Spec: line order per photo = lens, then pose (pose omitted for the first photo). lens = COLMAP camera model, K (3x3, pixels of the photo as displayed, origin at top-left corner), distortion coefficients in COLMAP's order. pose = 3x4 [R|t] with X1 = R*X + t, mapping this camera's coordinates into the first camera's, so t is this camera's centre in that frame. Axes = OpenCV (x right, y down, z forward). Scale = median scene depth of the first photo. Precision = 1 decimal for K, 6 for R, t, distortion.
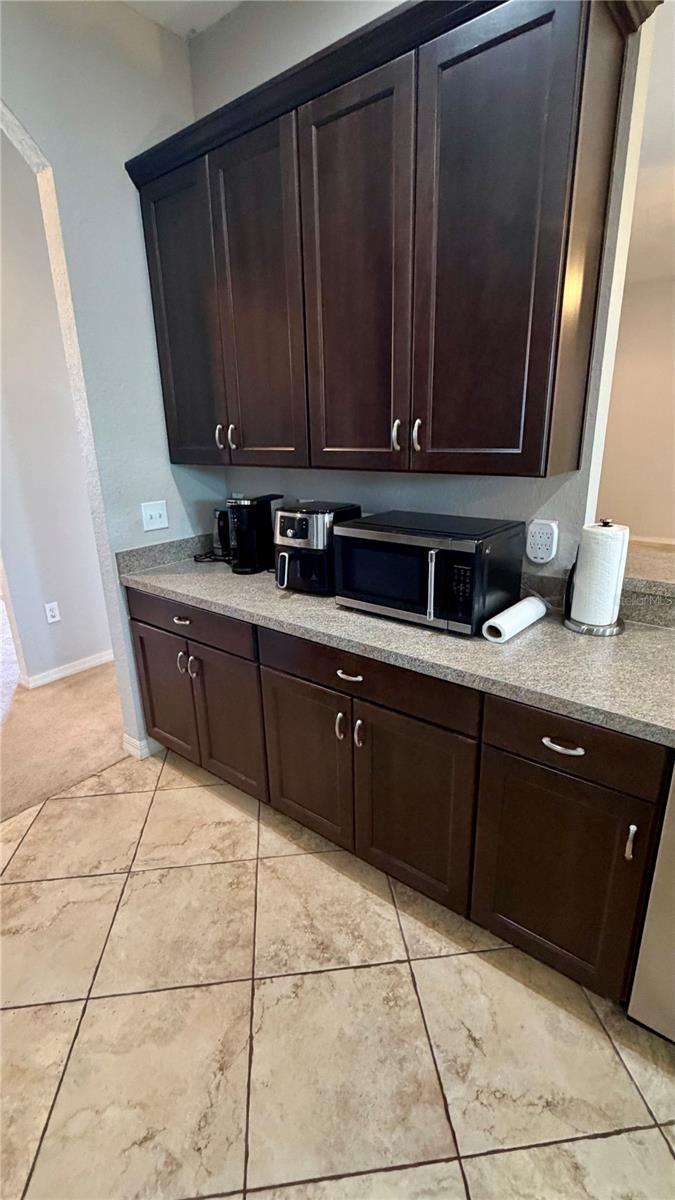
lens RADIAL K [[540.6, 0, 337.5], [0, 540.6, 600.0], [0, 0, 1]] dist [-0.000003, 0.000559]
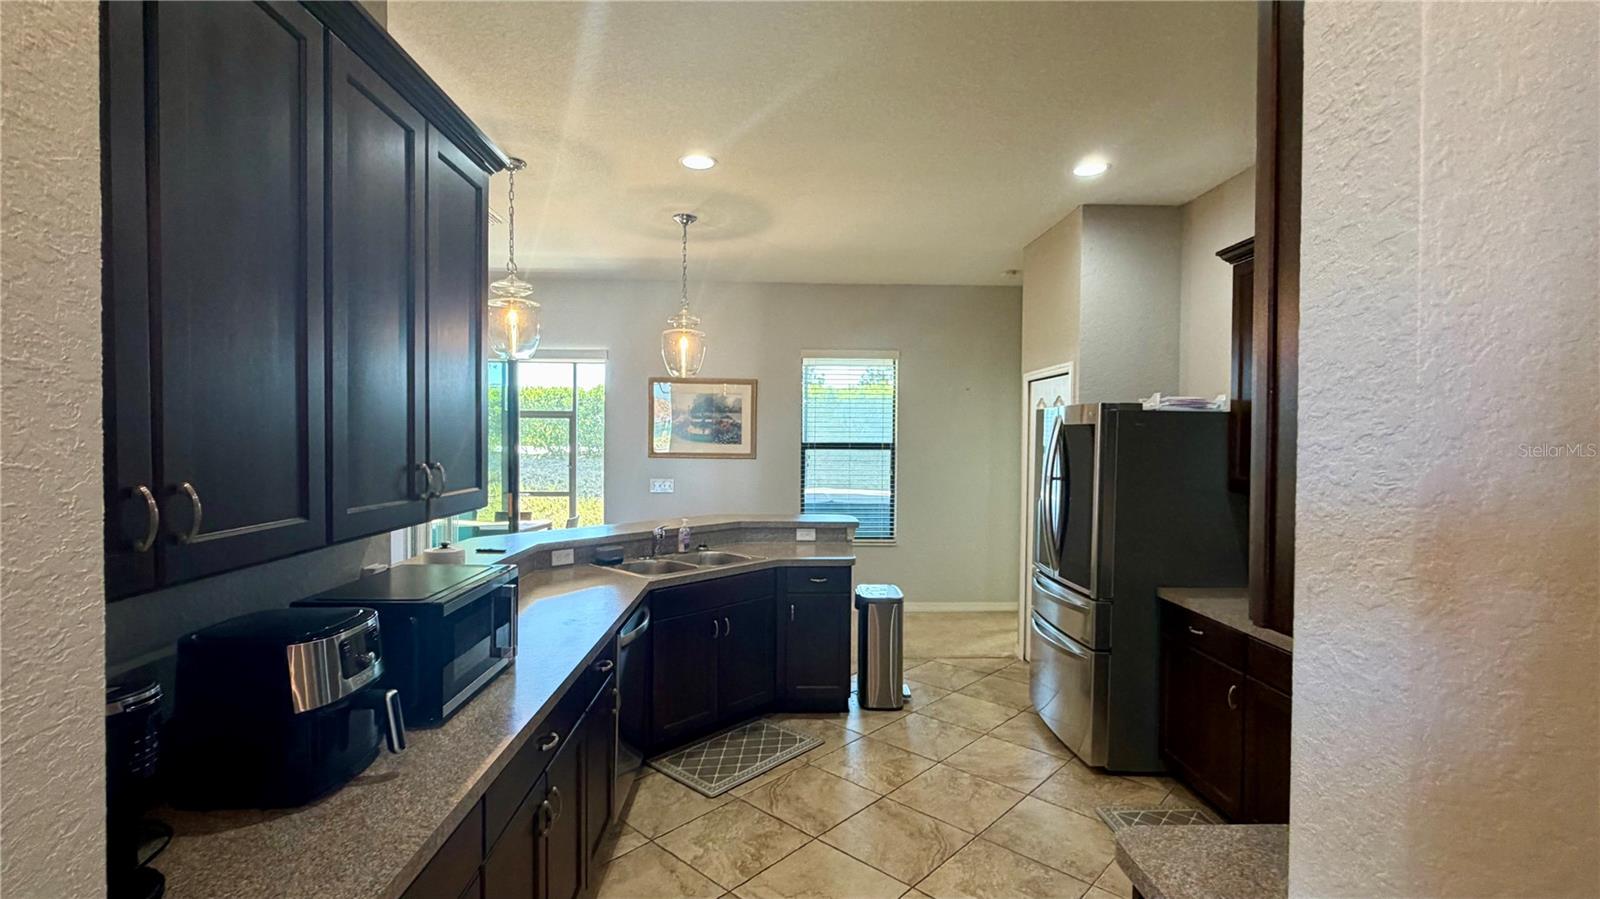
lens RADIAL K [[720.9, 0, 800.0], [0, 720.9, 449.5], [0, 0, 1]] dist [-0.000003, 0.000559]
pose [[-0.652818, 0.004545, 0.757501, -0.972159], [0.240961, 0.949288, 0.201966, -0.385124], [-0.718169, 0.314375, -0.620807, 1.100979]]
